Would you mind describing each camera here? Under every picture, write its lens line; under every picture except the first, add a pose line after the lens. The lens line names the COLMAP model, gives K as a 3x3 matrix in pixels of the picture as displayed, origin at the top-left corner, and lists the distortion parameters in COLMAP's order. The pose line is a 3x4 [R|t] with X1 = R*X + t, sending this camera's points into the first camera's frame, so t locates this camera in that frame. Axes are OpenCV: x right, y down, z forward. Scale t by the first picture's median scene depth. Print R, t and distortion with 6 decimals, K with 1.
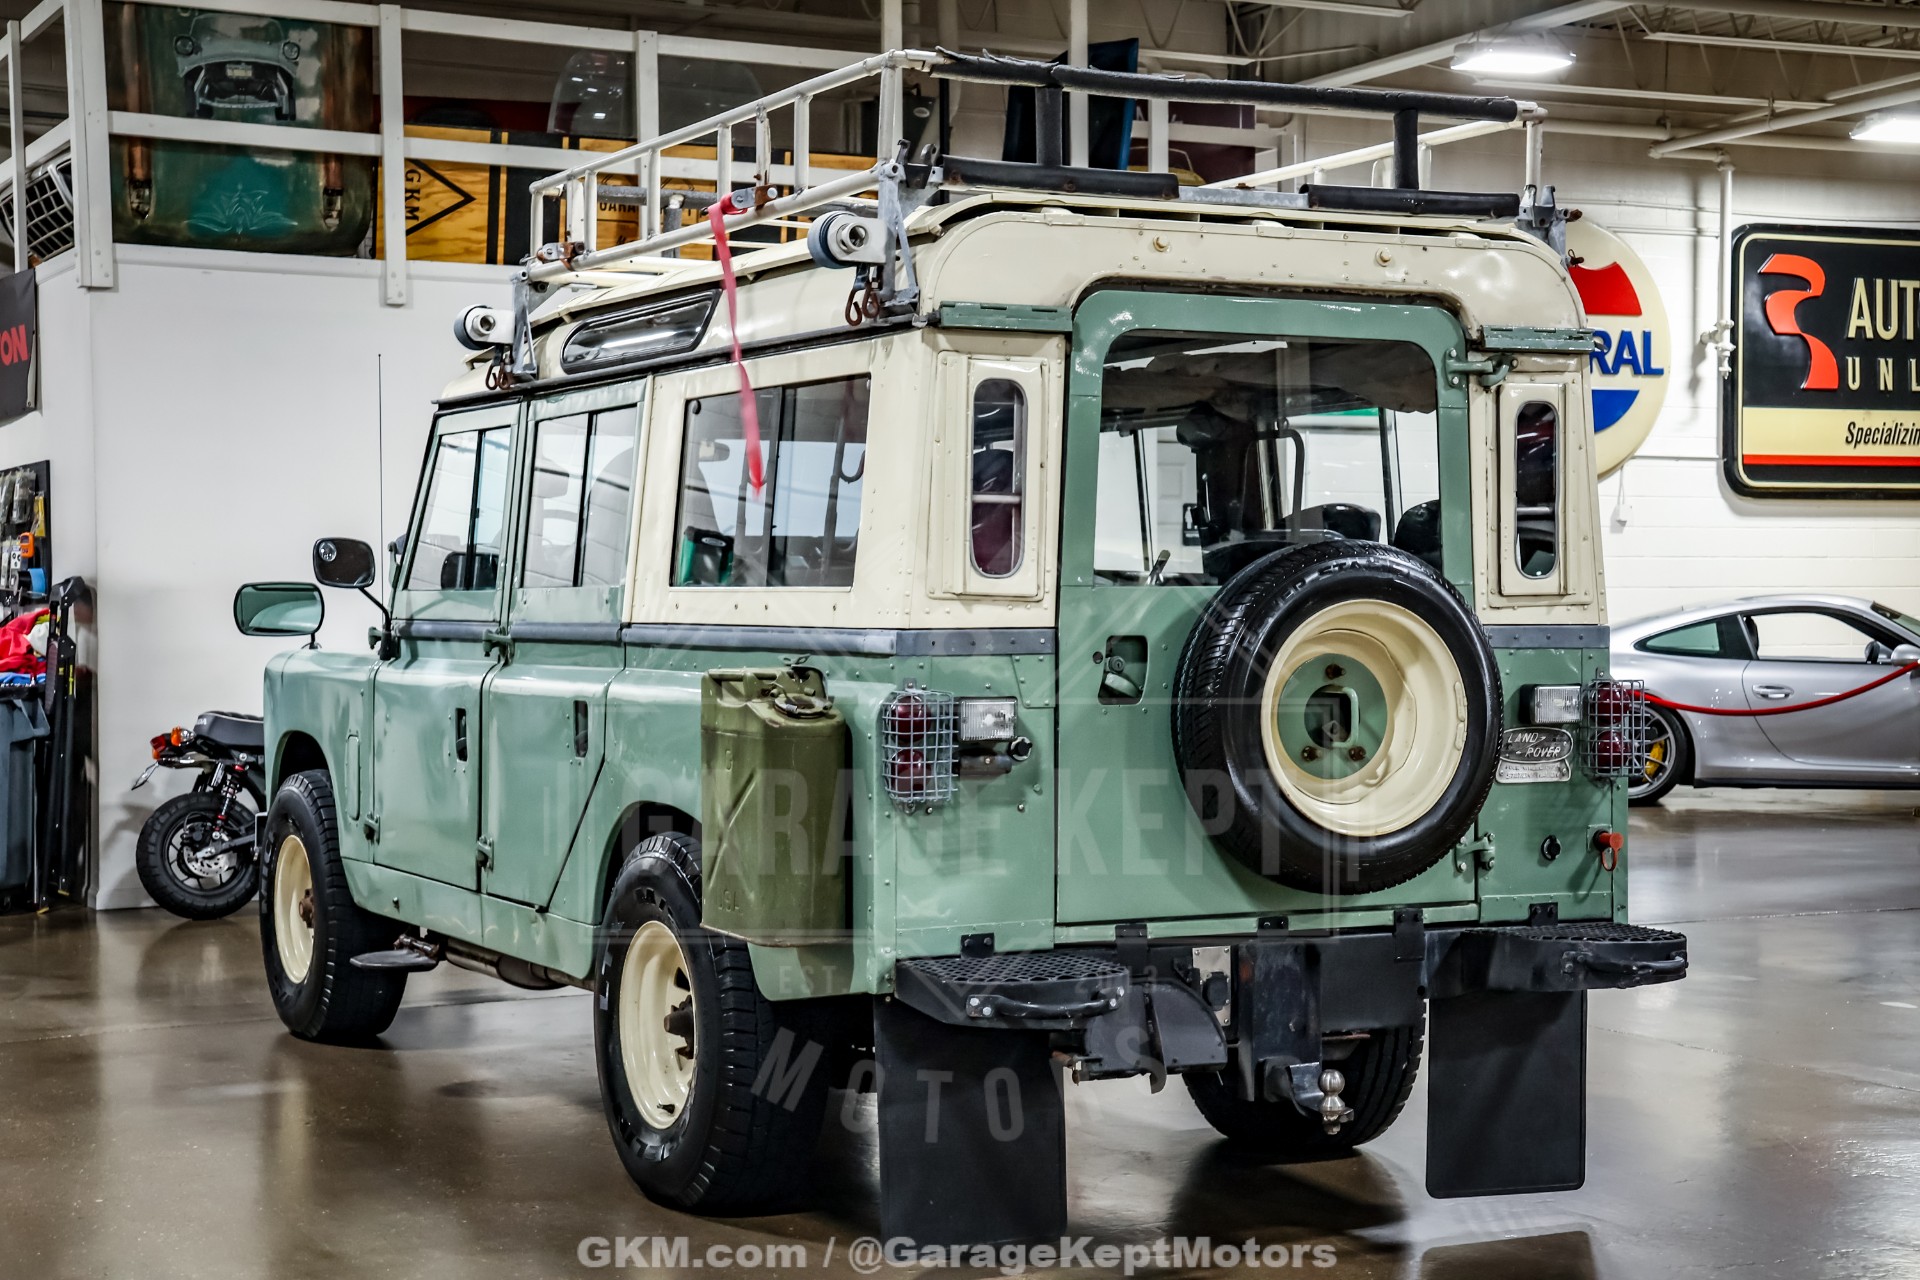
lens RADIAL K [[3014.1, 0, 934.8], [0, 3014.1, 644.7], [0, 0, 1]] dist [0.147855, 0.251496]
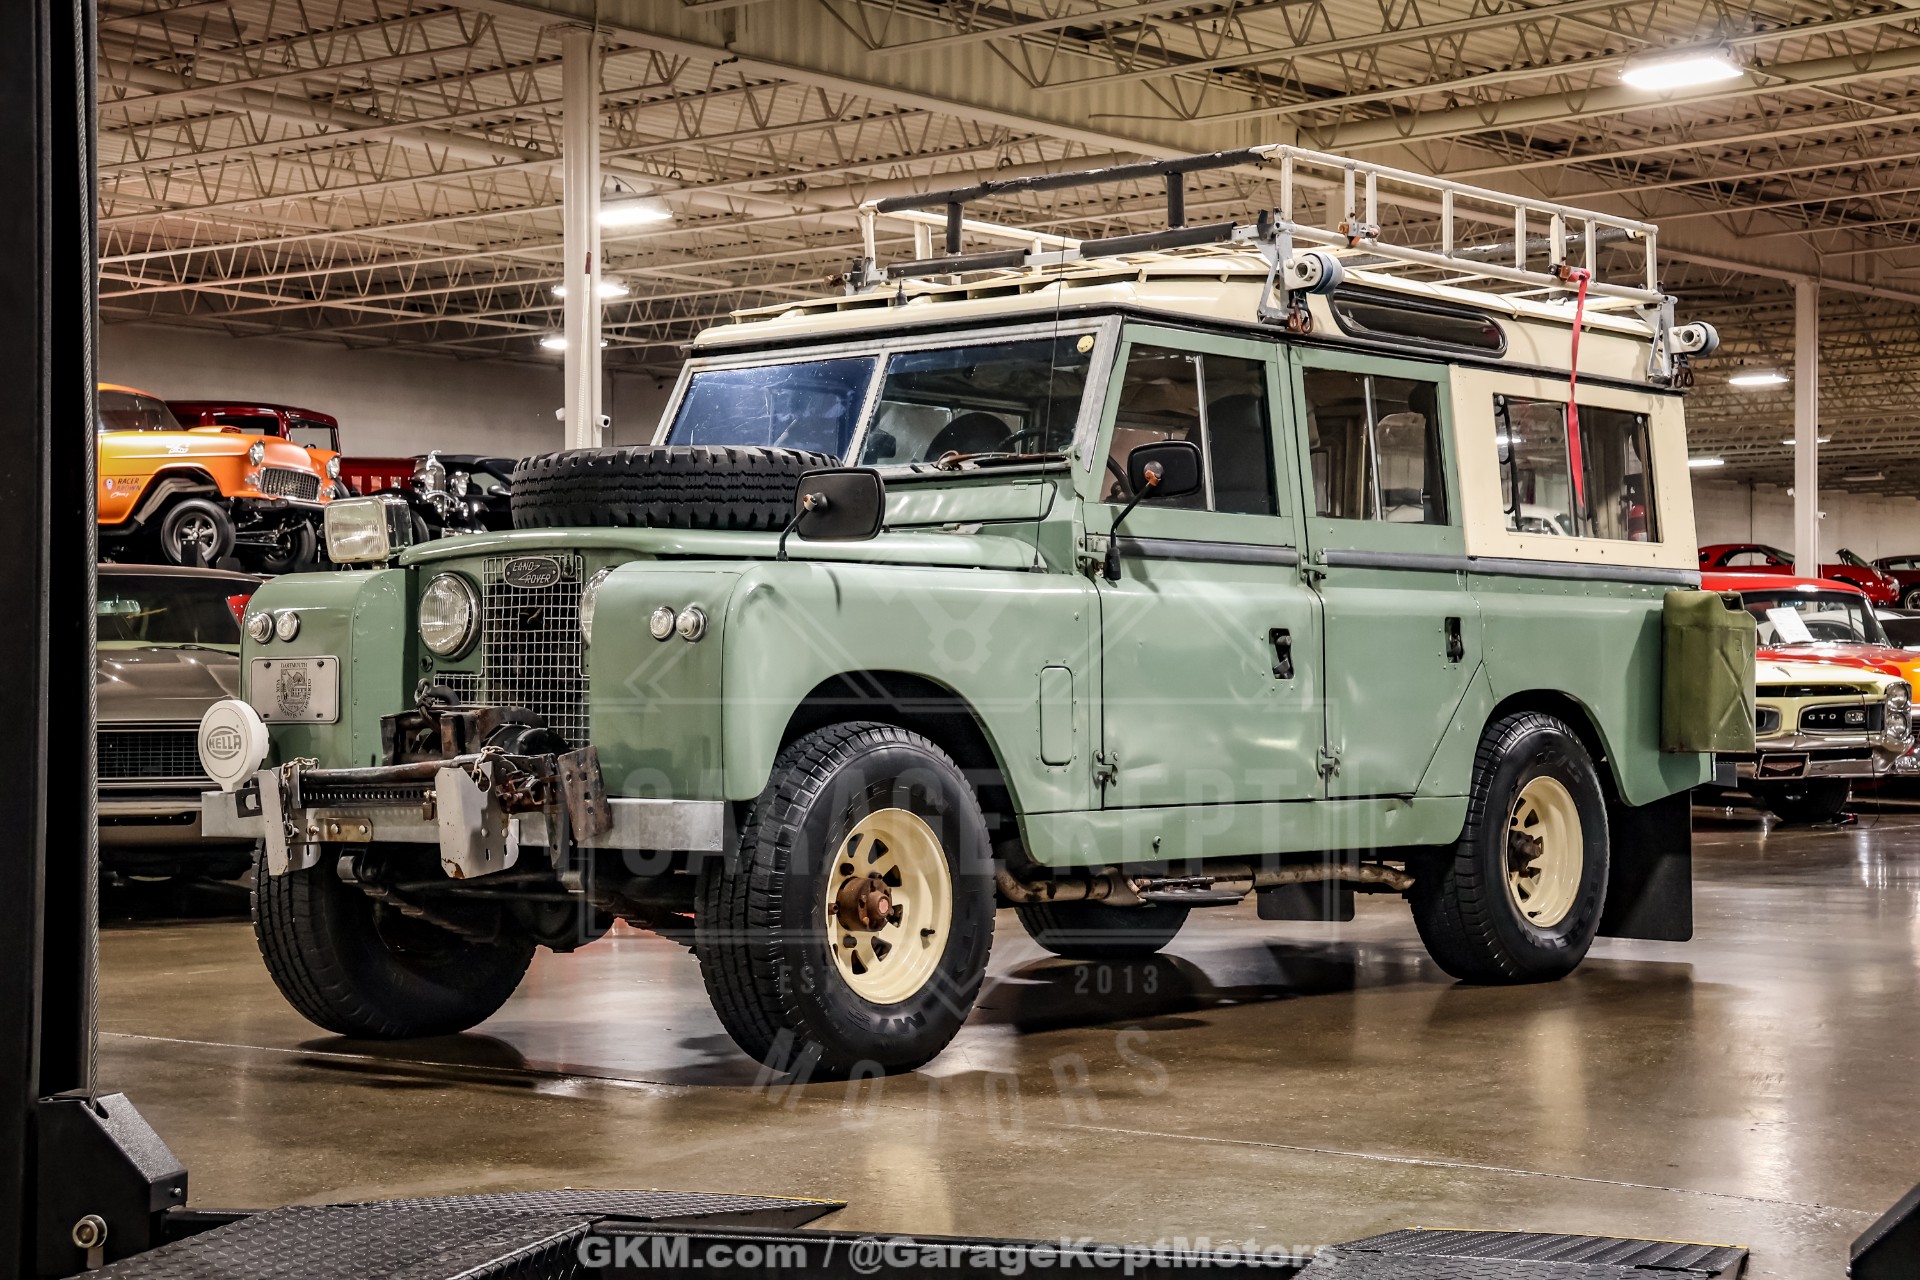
lens RADIAL K [[3327.0, 0, 937.0], [0, 3327.0, 642.7], [0, 0, 1]] dist [0.135033, 0.919388]
pose [[-0.397790, 0.019646, 0.917266, -1.430095], [0.017462, 0.999752, -0.013840, 0.049111], [-0.917310, 0.010512, -0.398034, 1.932590]]
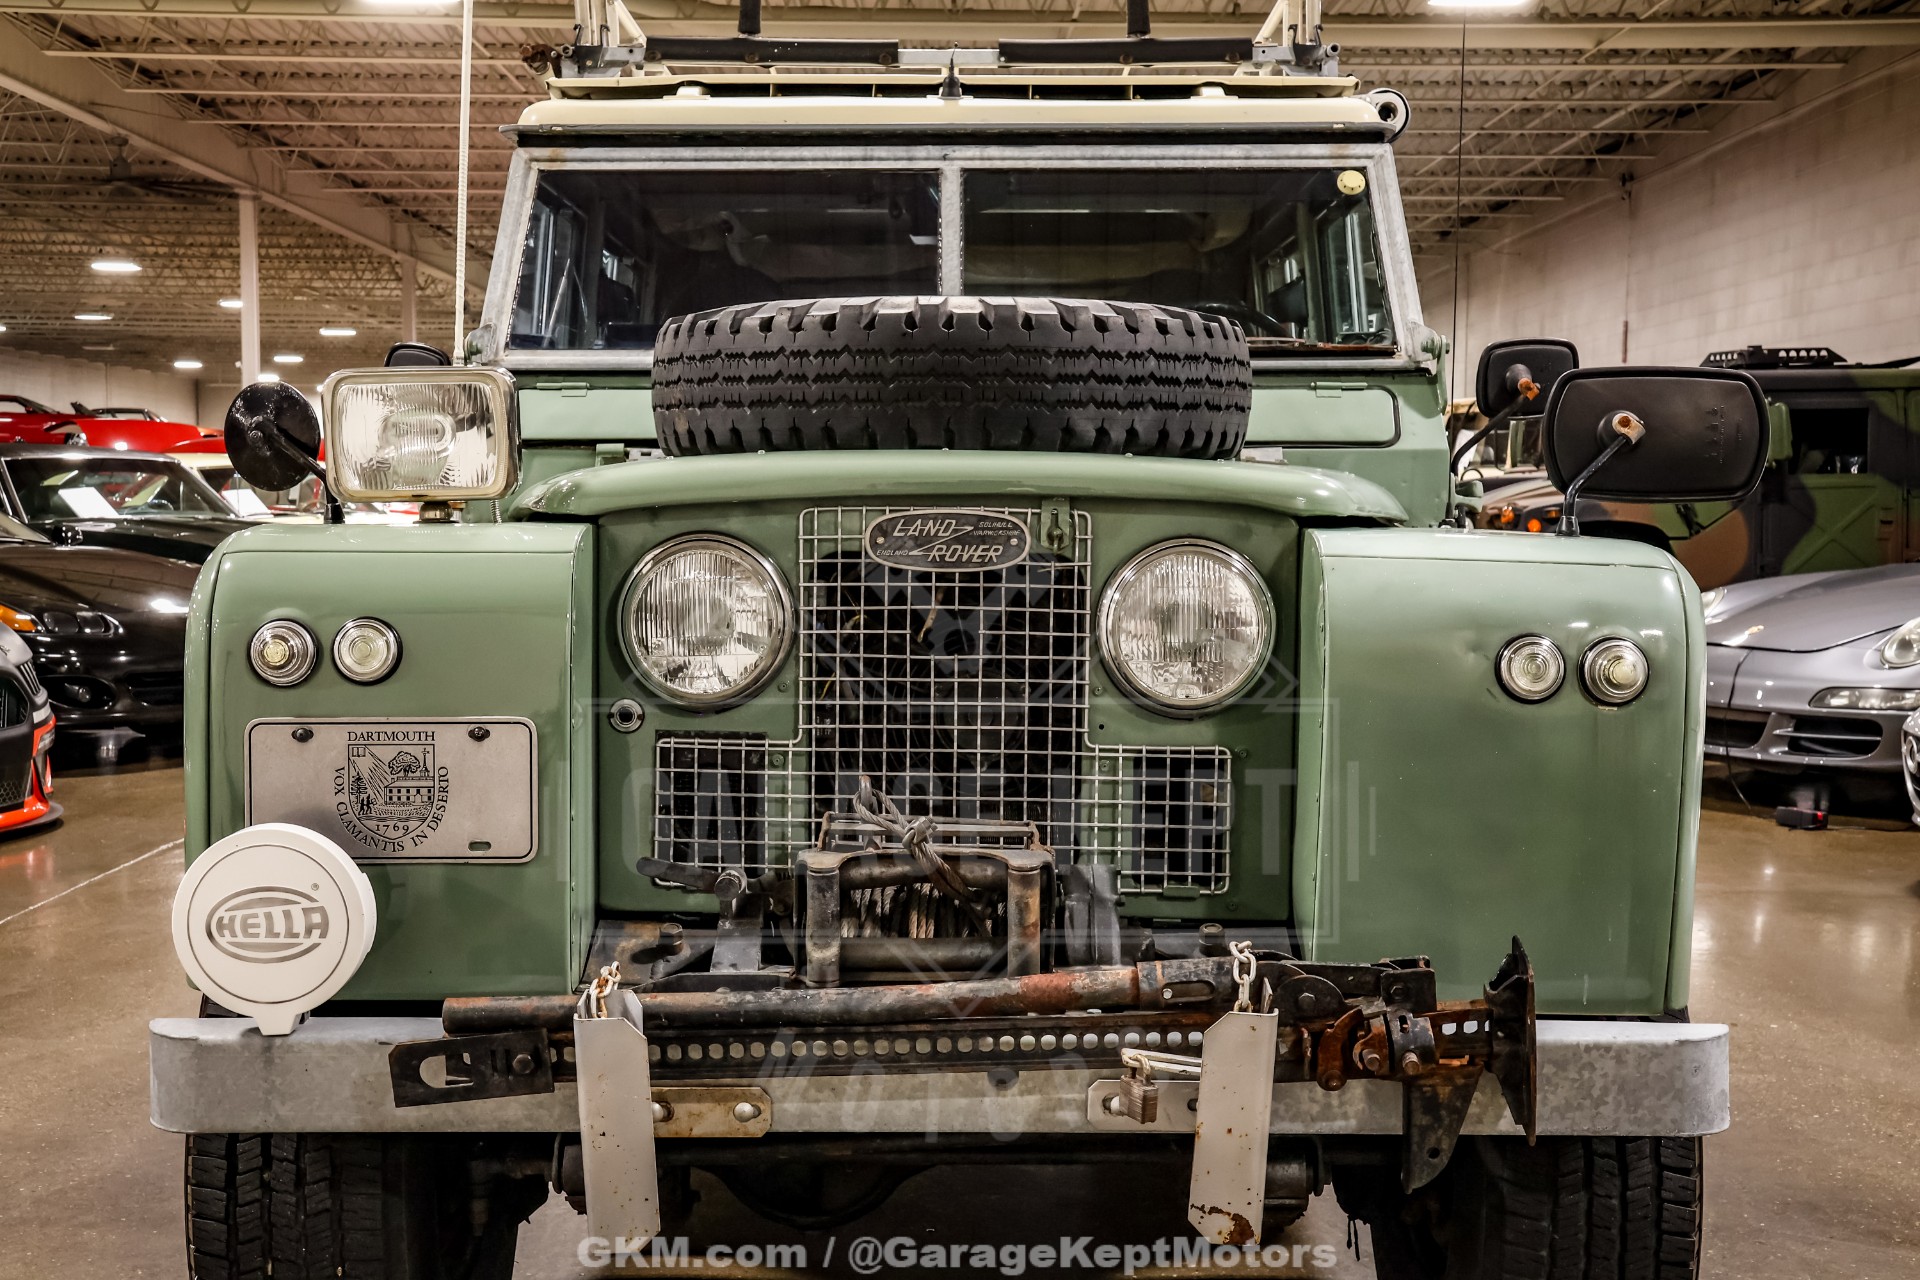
lens RADIAL K [[2342.4, 0, 951.6], [0, 2342.4, 637.4], [0, 0, 1]] dist [-0.003923, 0.257239]
pose [[-0.891250, -0.024807, 0.452834, -0.408531], [0.006570, 0.997692, 0.067585, -0.009664], [-0.453465, 0.063210, -0.889030, 1.967739]]
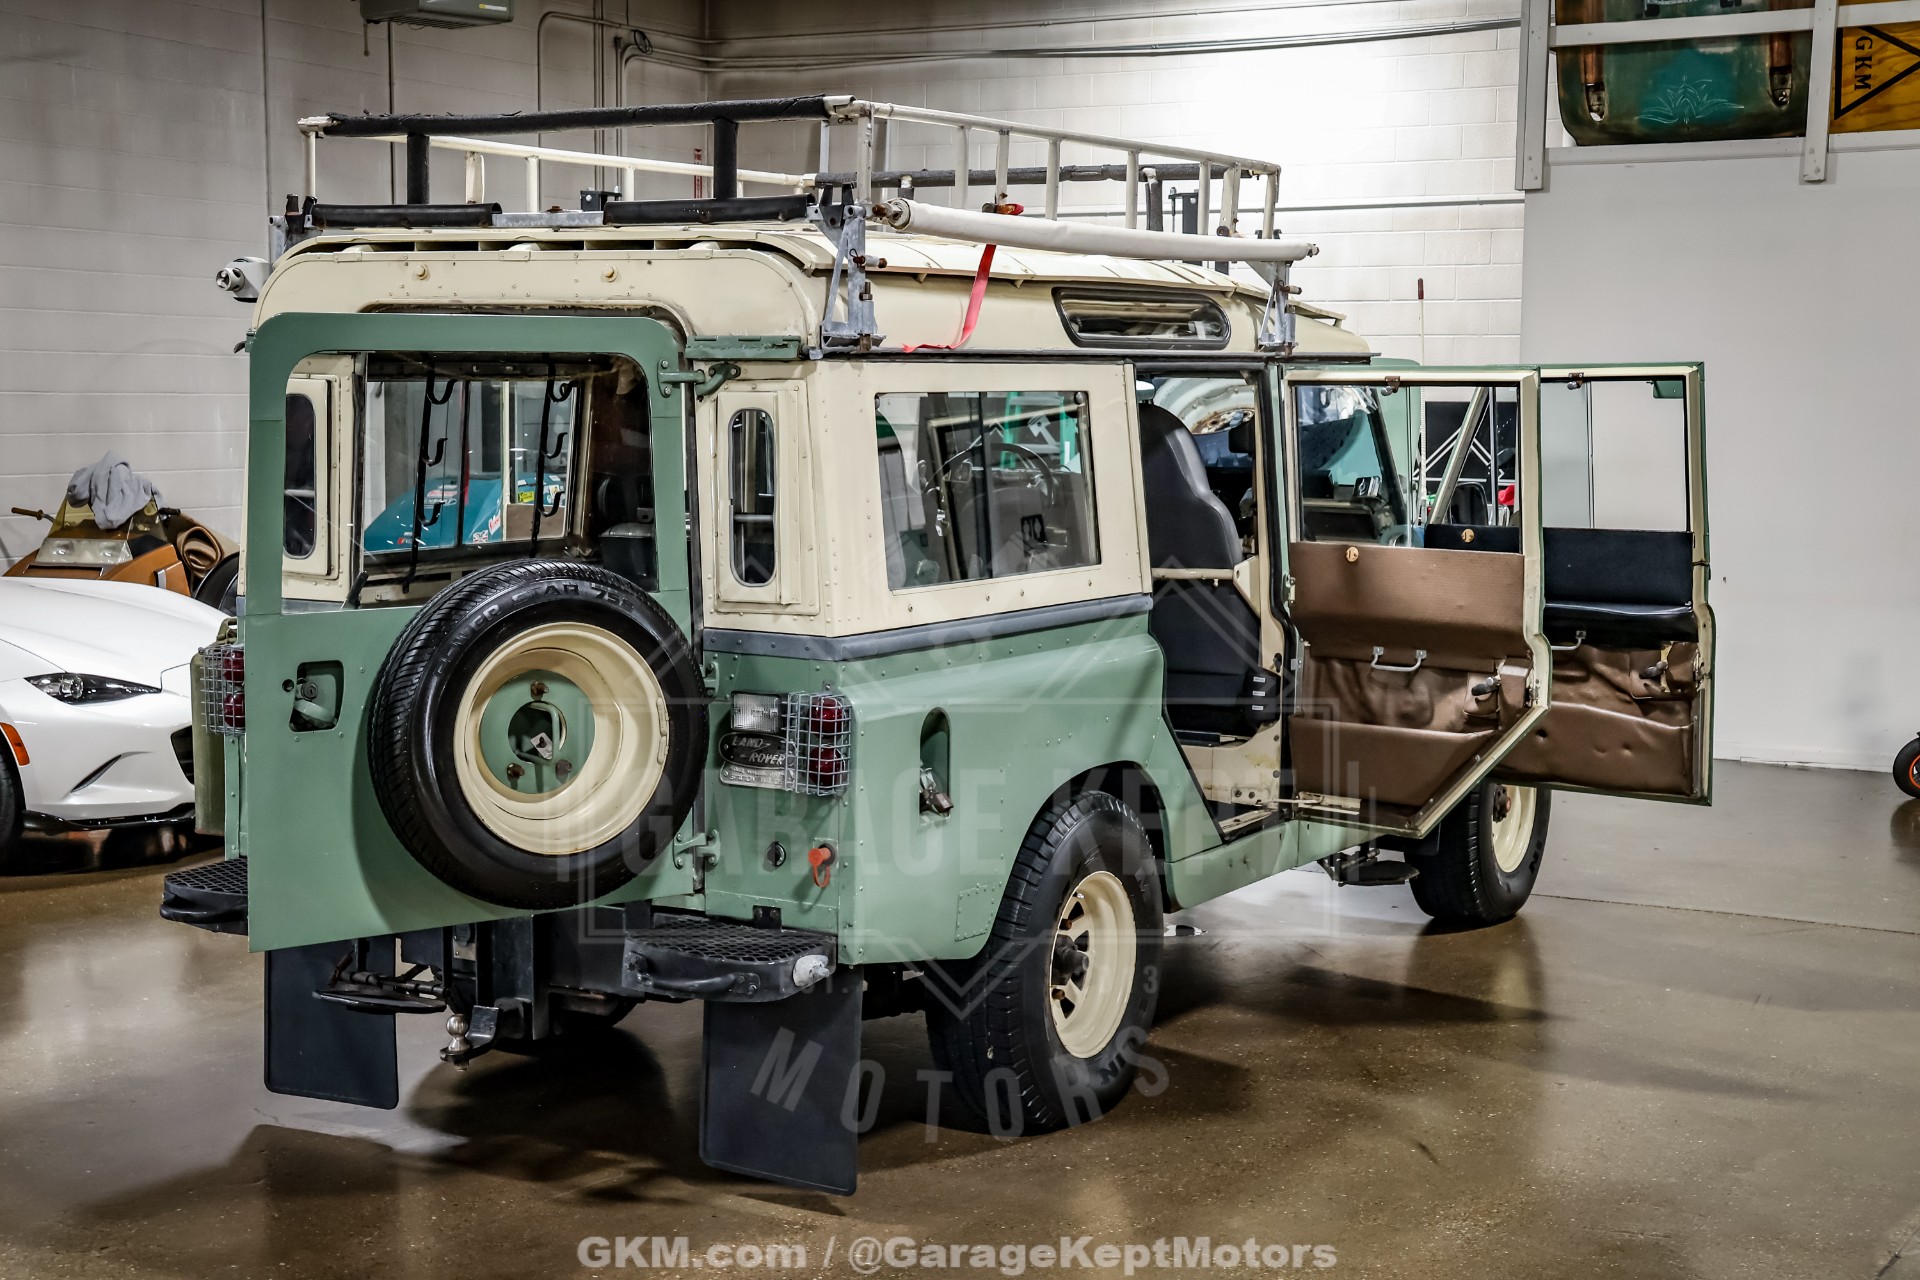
lens RADIAL K [[2770.2, 0, 948.2], [0, 2770.2, 640.0], [0, 0, 1]] dist [0.064207, 0.600299]
pose [[0.543495, 0.091122, -0.834452, 0.993753], [-0.023392, 0.995349, 0.093456, -0.090789], [0.839086, -0.031273, 0.543098, 0.551440]]
